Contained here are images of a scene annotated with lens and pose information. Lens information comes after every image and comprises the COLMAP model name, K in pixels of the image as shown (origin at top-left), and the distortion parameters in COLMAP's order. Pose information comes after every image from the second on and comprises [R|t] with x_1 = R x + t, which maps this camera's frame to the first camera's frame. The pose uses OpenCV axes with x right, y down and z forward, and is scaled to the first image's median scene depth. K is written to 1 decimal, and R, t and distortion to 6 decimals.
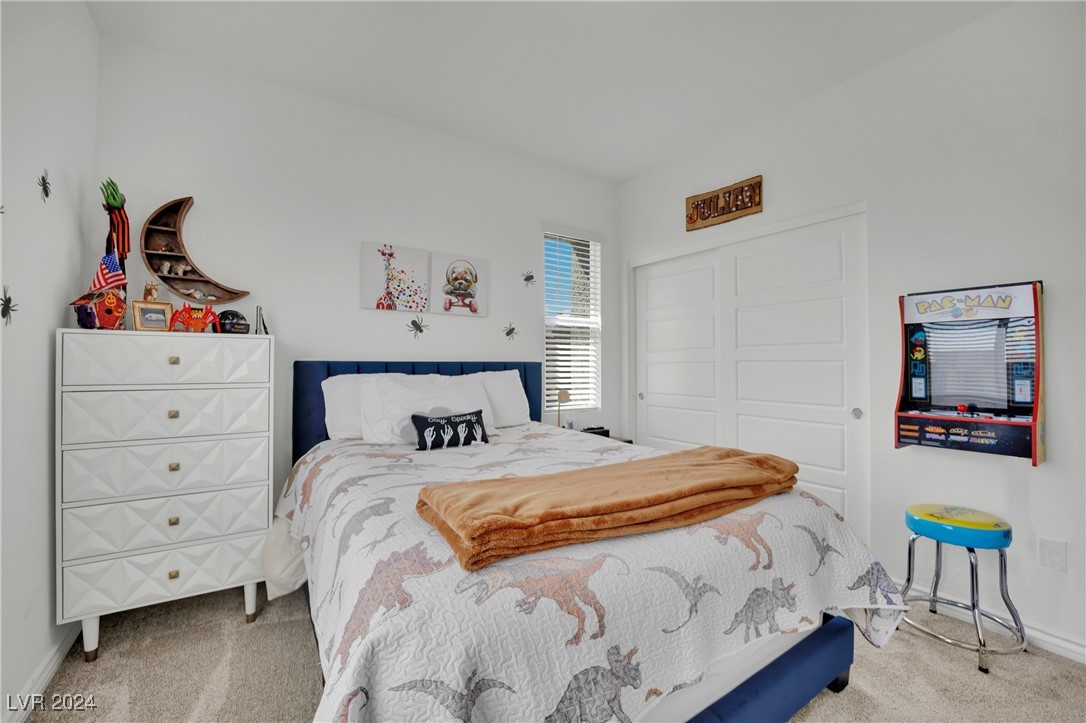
lens RADIAL K [[449.2, 0, 543.6], [0, 449.2, 357.9], [0, 0, 1]] dist [0.000700, 0.000043]
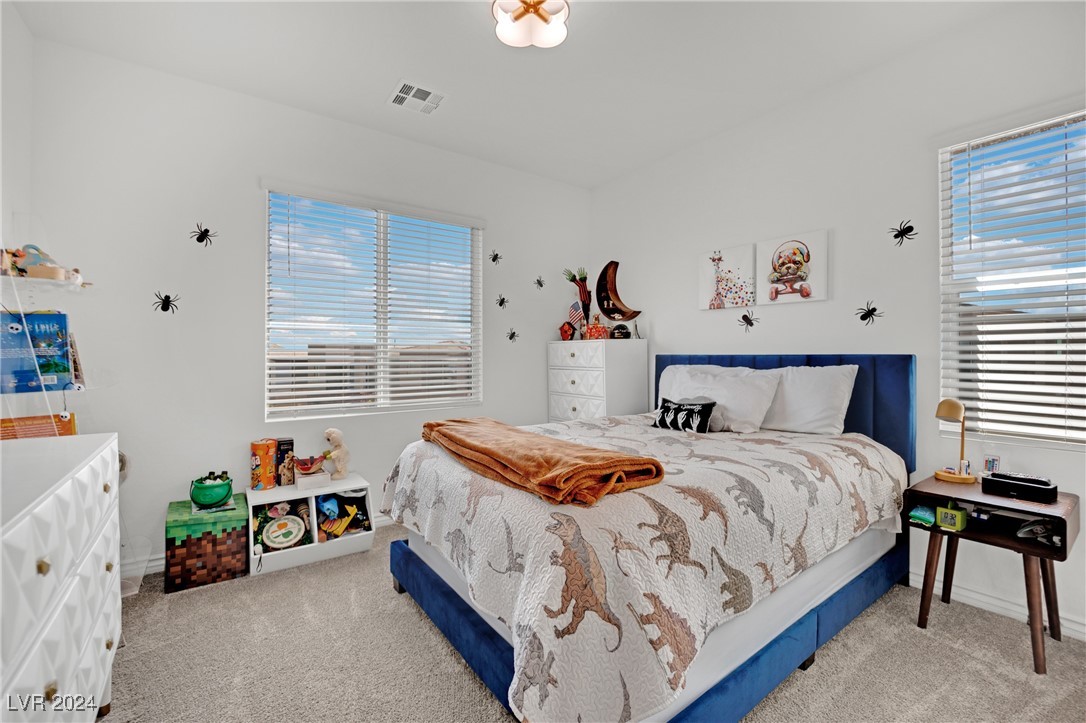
lens RADIAL K [[449.2, 0, 543.6], [0, 449.2, 360.5], [0, 0, 1]] dist [0.000700, 0.000043]
pose [[0.057471, 0.003850, -0.998340, 0.706400], [0.005056, 0.999979, 0.004147, 0.014052], [0.998334, -0.005286, 0.057451, 0.472782]]
